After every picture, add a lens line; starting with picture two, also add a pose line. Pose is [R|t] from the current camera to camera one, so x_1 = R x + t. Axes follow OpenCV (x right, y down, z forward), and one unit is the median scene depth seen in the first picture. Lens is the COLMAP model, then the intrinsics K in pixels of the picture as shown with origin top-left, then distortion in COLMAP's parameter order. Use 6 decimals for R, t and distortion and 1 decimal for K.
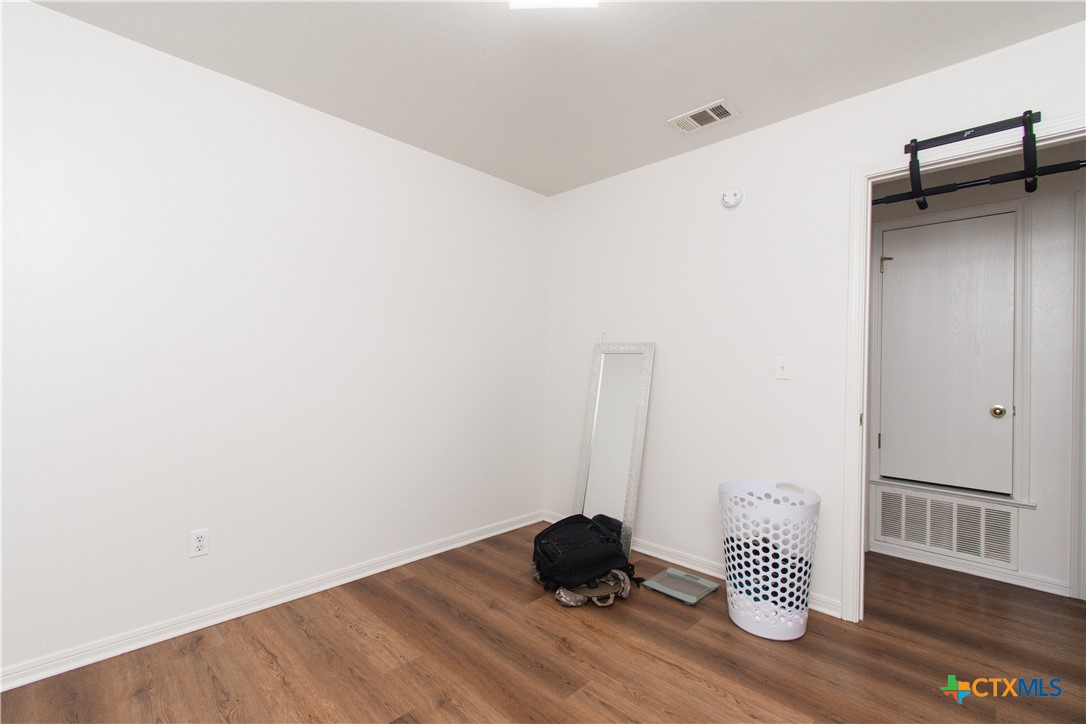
lens RADIAL K [[476.4, 0, 542.1], [0, 476.4, 363.2], [0, 0, 1]] dist [-0.012683, -0.000115]
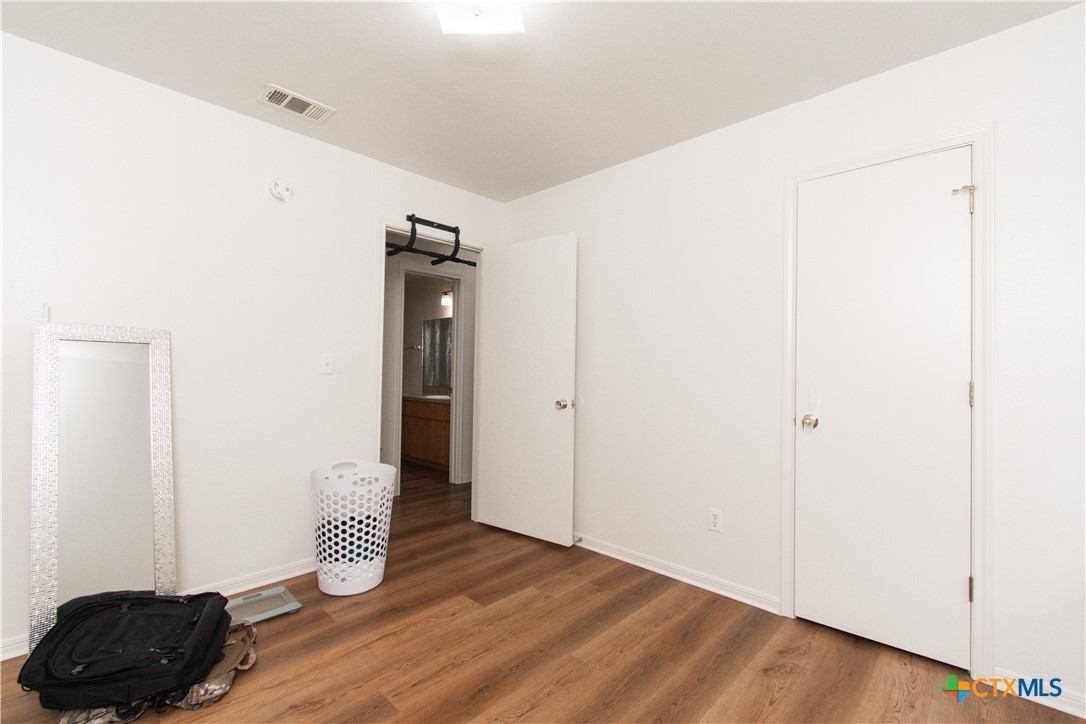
lens RADIAL K [[476.4, 0, 549.5], [0, 476.4, 356.9], [0, 0, 1]] dist [-0.012683, -0.000115]
pose [[-0.034086, 0.009511, 0.999374, -0.700614], [-0.021138, 0.999724, -0.010235, -0.006521], [-0.999195, -0.021474, -0.033876, 0.556861]]
